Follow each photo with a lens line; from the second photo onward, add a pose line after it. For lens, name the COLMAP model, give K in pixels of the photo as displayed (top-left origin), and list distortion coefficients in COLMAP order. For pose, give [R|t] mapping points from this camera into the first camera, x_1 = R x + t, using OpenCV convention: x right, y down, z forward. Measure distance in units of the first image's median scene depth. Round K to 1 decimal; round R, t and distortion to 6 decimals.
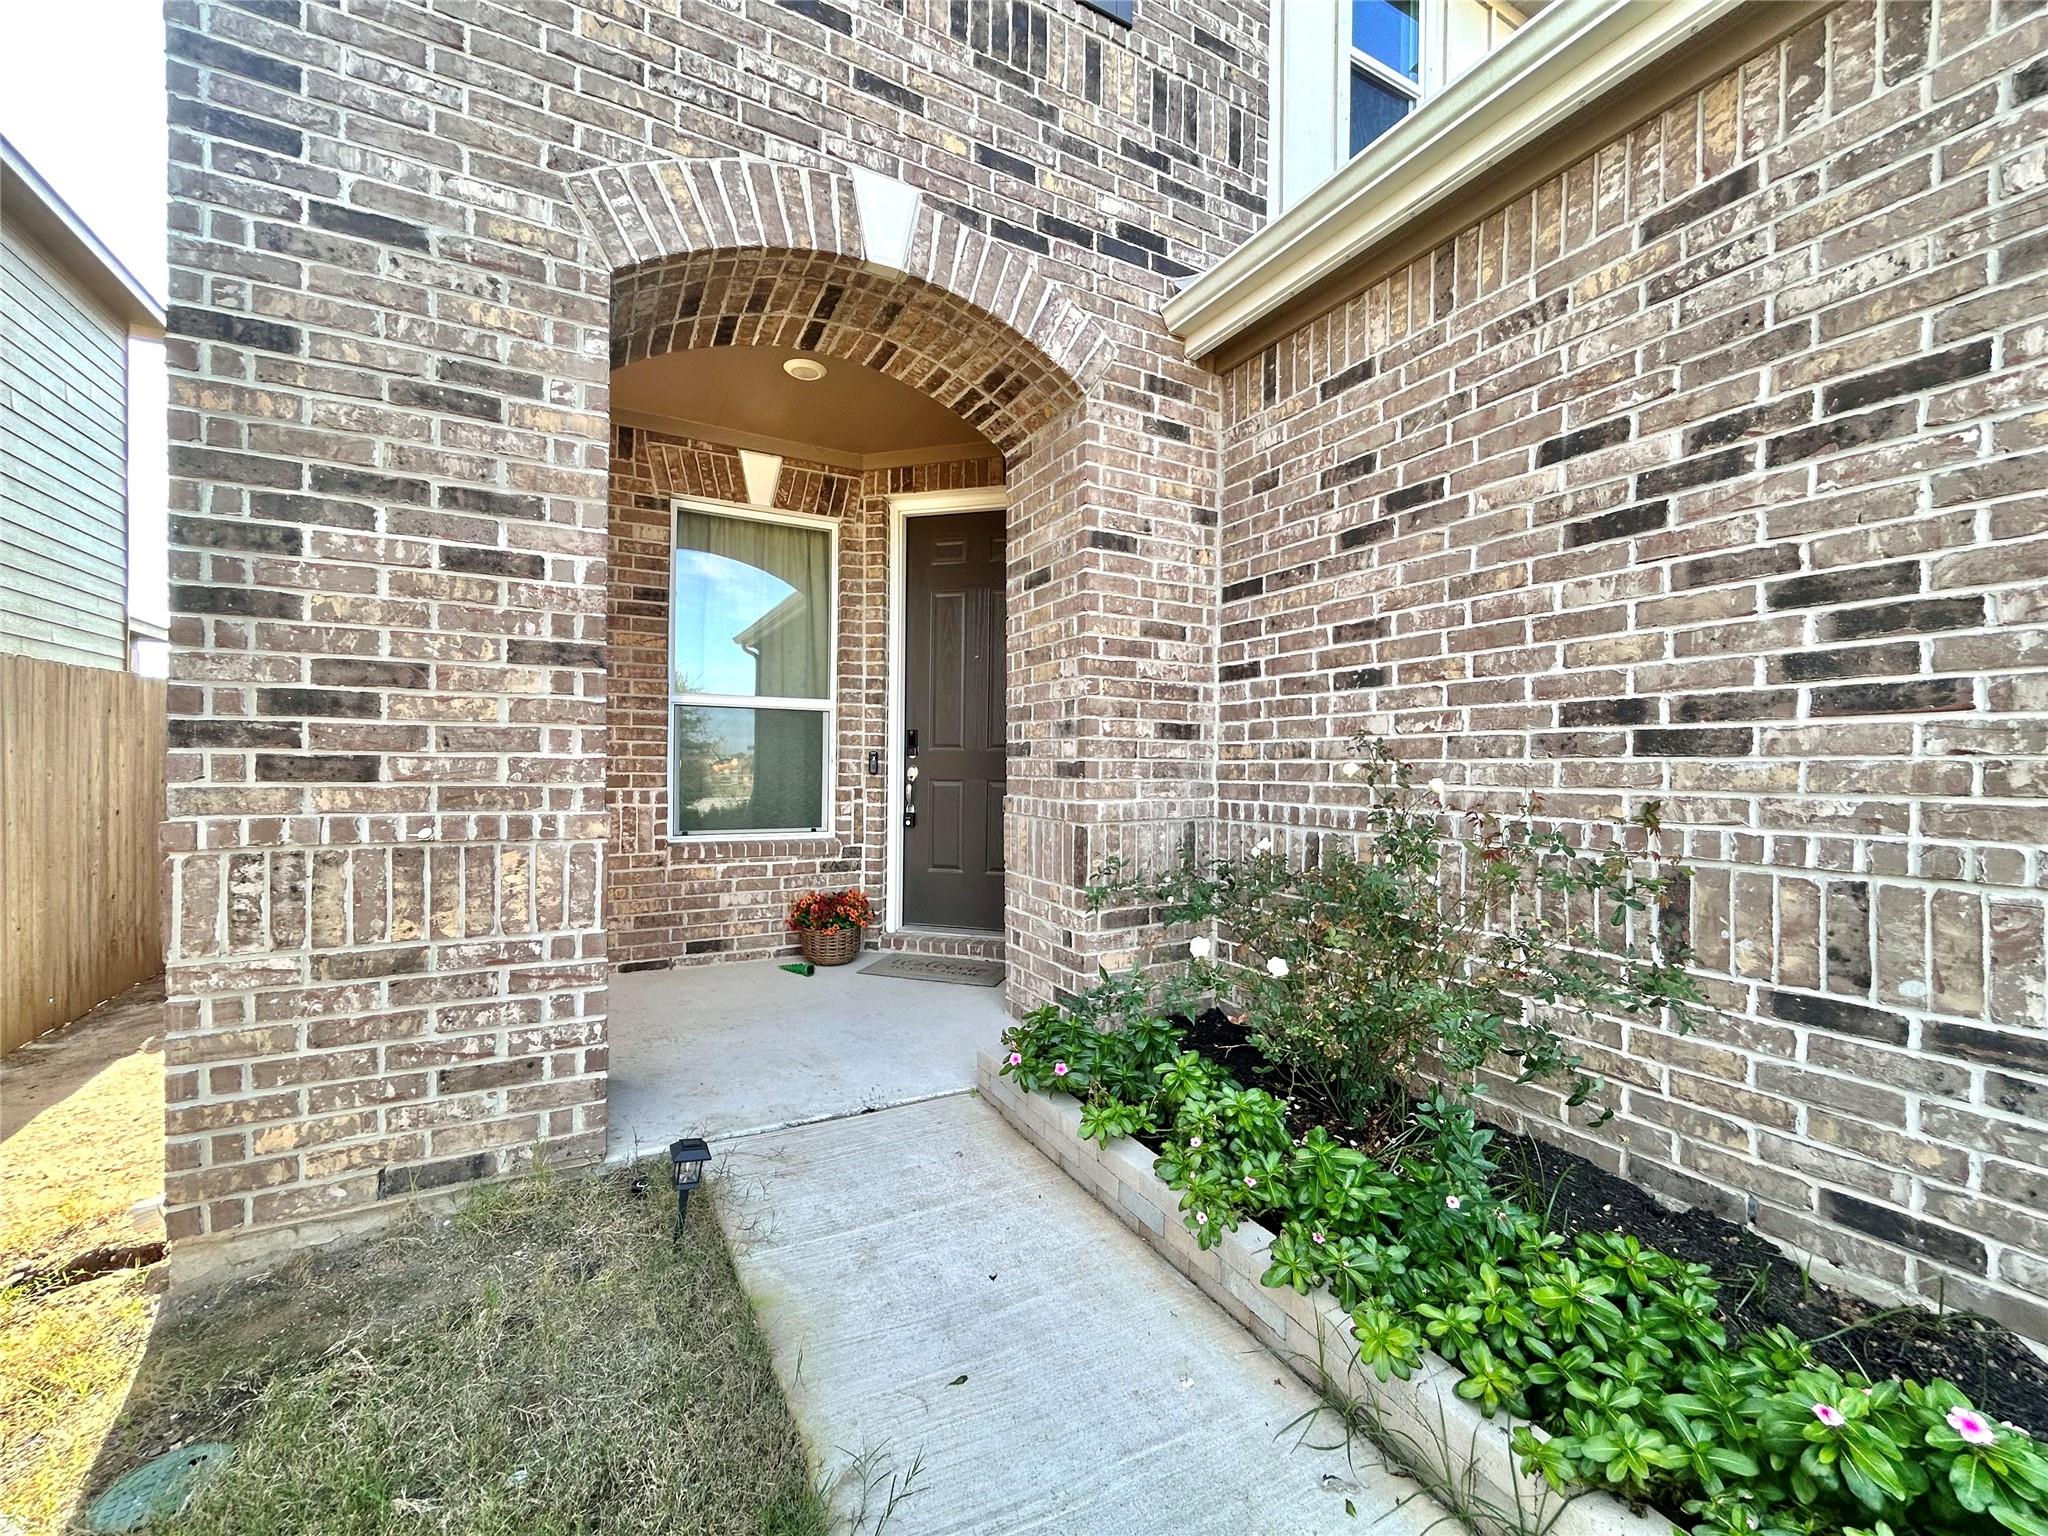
lens RADIAL K [[833.9, 0, 1023.7], [0, 833.9, 764.1], [0, 0, 1]] dist [-0.002889, 0.000594]
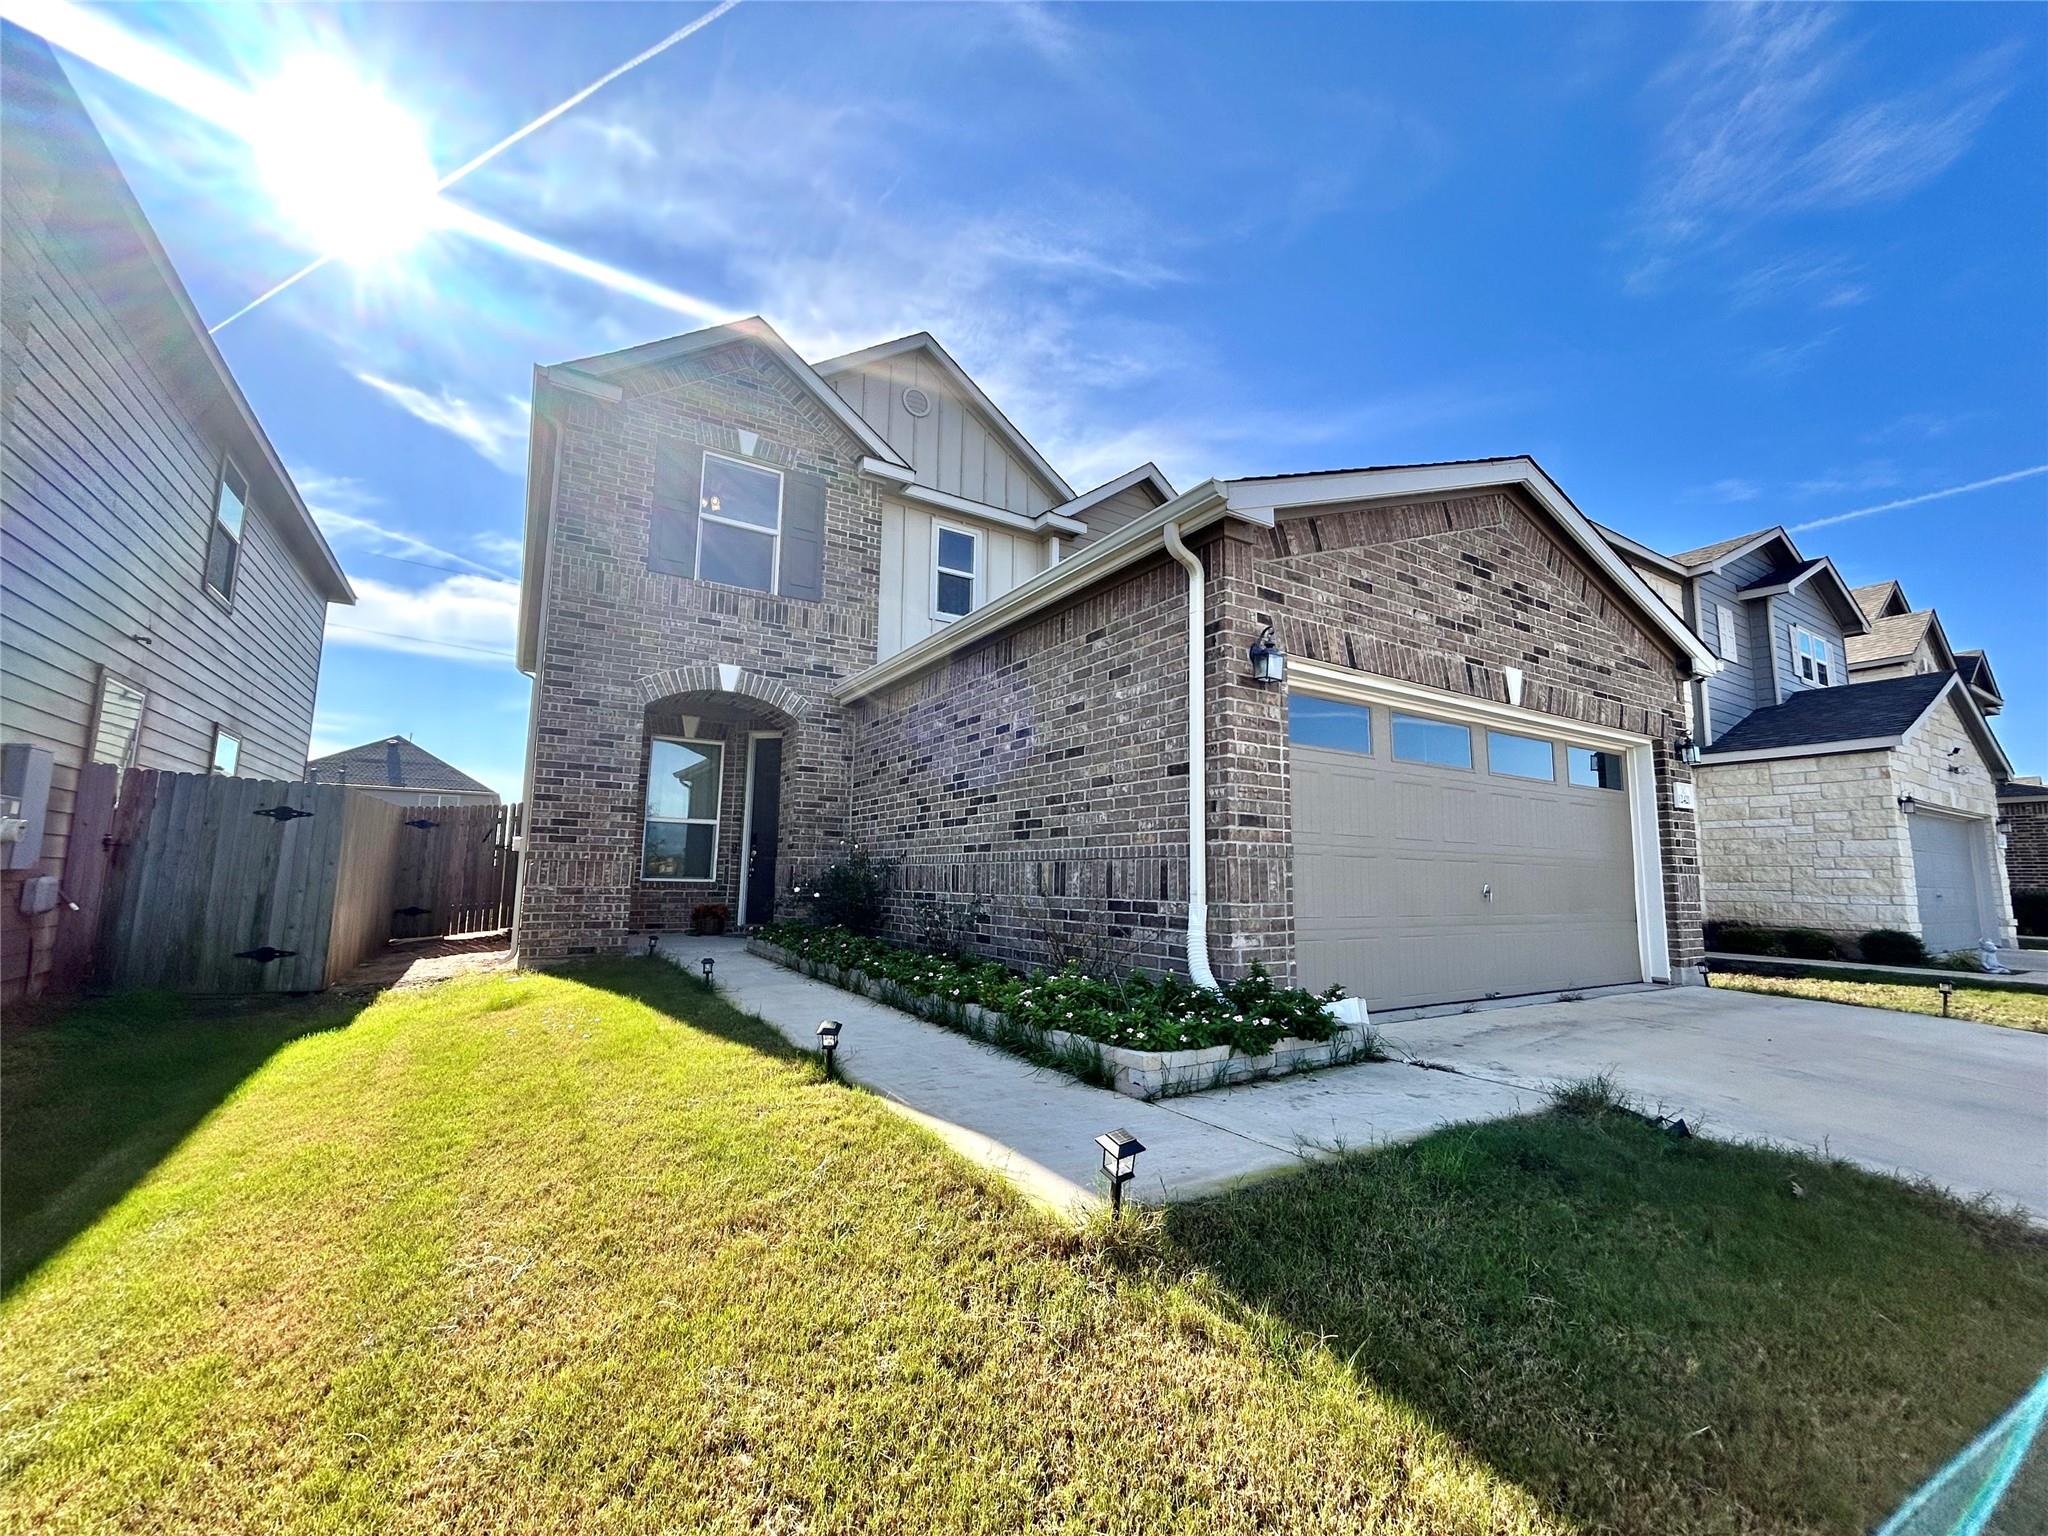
lens RADIAL K [[833.9, 0, 1032.3], [0, 833.9, 765.8], [0, 0, 1]] dist [-0.002889, 0.000594]
pose [[0.997315, 0.015902, 0.071489, 0.936205], [-0.006258, 0.991076, -0.133150, 0.149874], [-0.072969, 0.132345, 0.988514, -2.693963]]
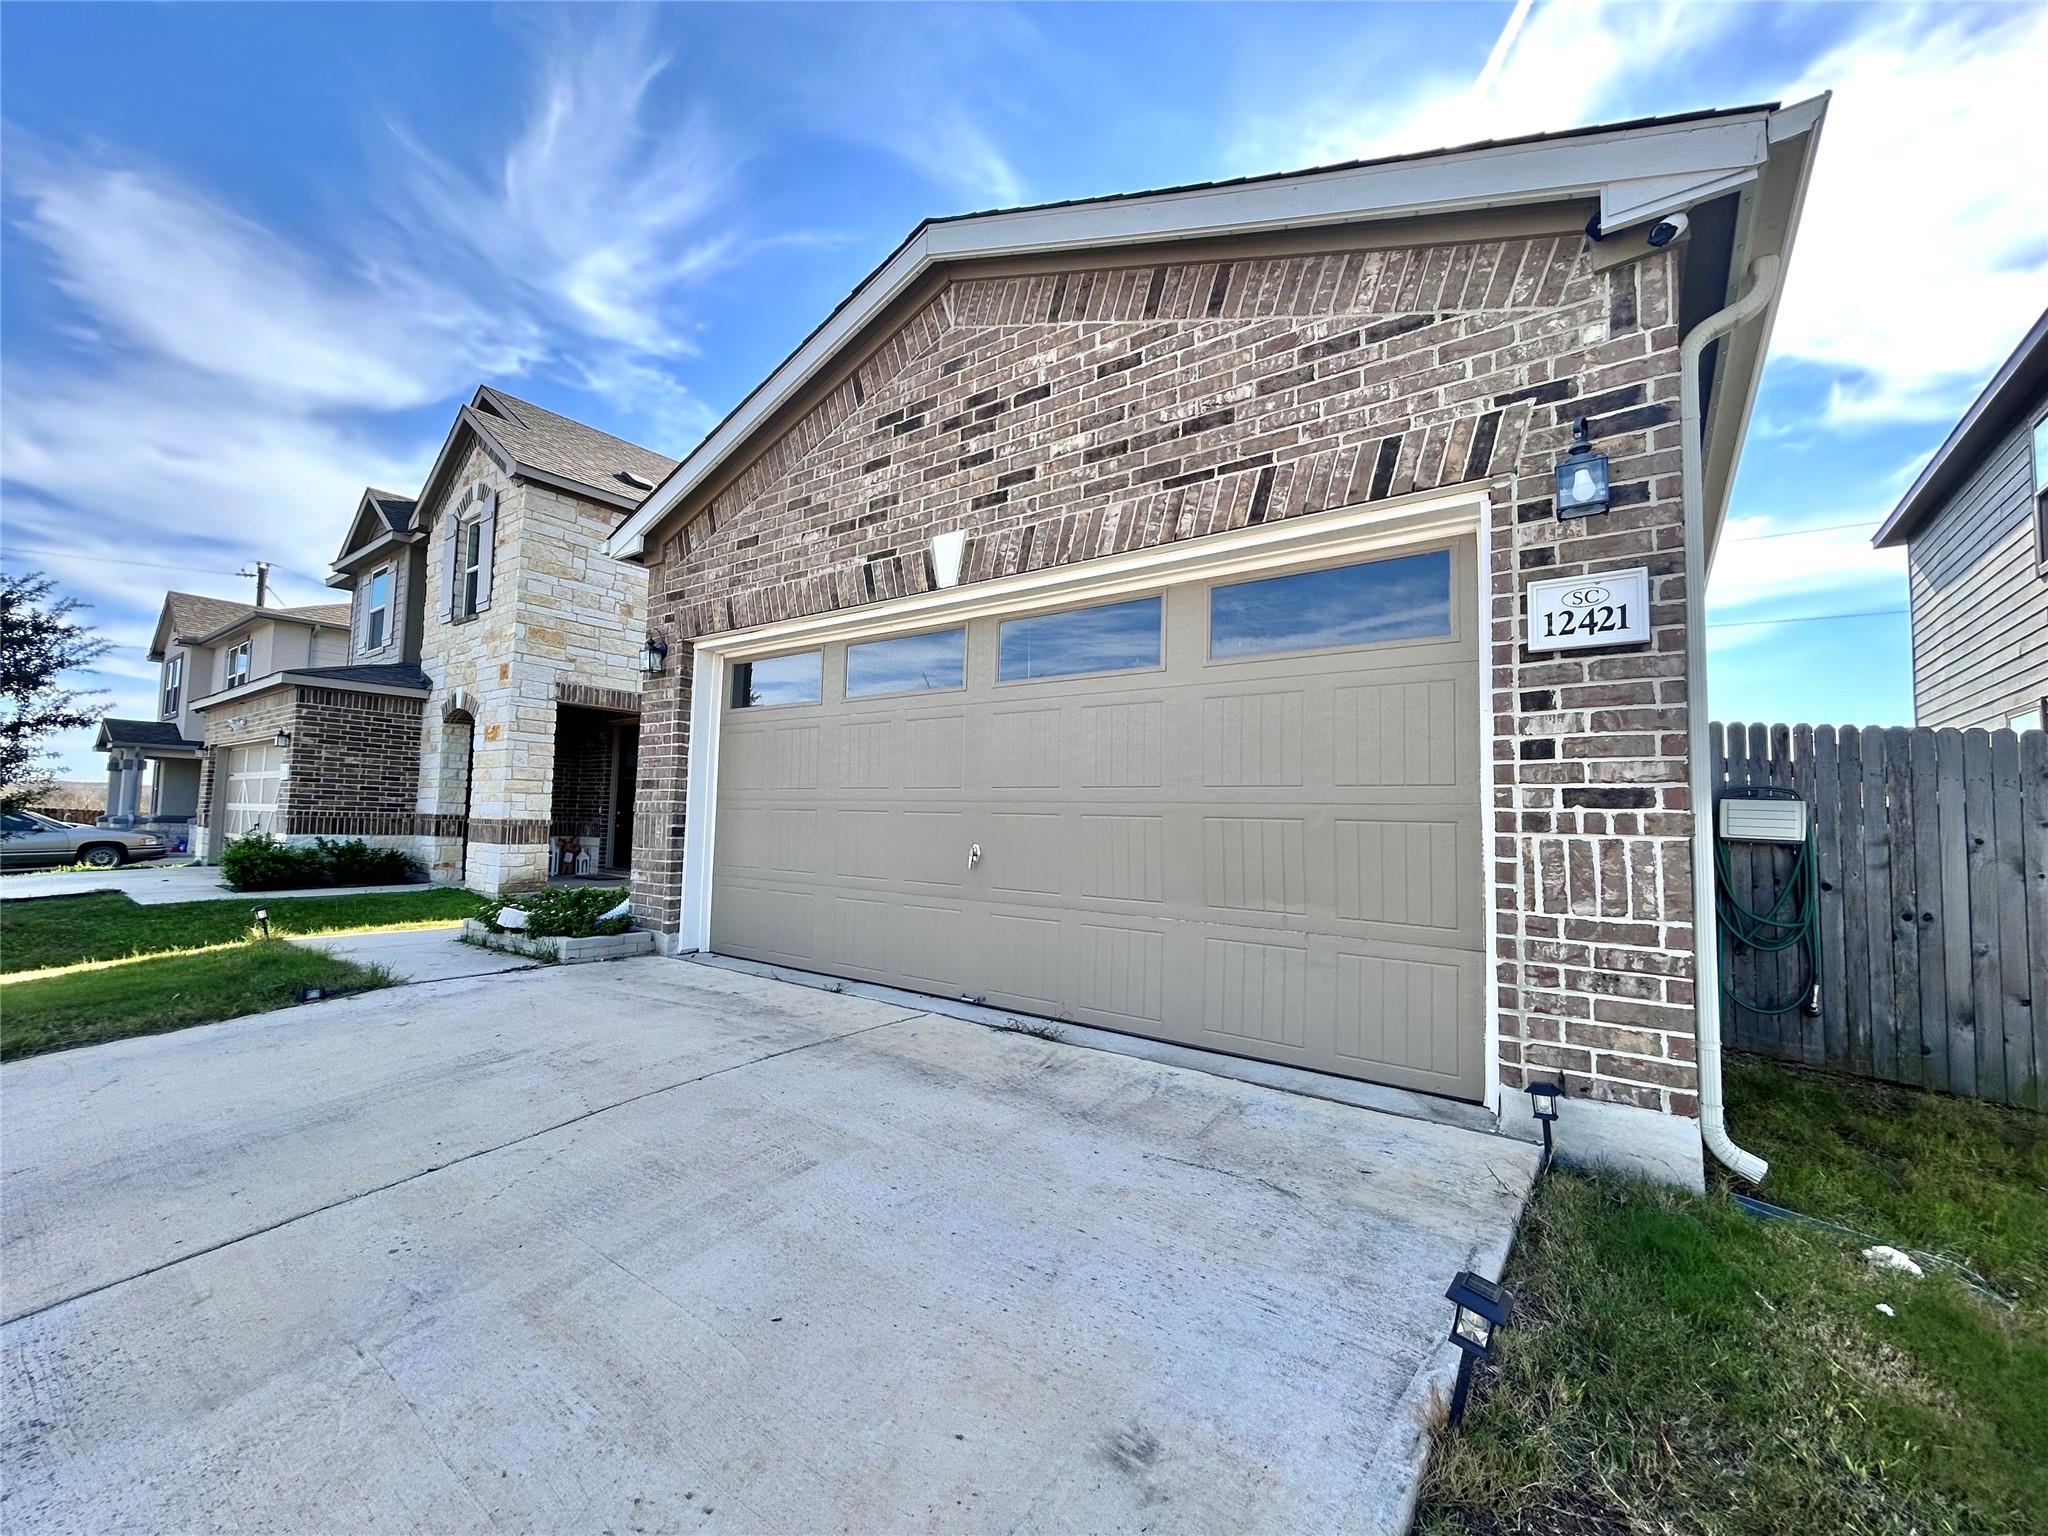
lens RADIAL K [[833.9, 0, 1026.8], [0, 833.9, 777.1], [0, 0, 1]] dist [-0.002889, 0.000594]
pose [[0.429069, -0.052628, -0.901737, 5.299421], [-0.025053, 0.997224, -0.070122, 0.138194], [0.902924, 0.052679, 0.426559, -0.310819]]
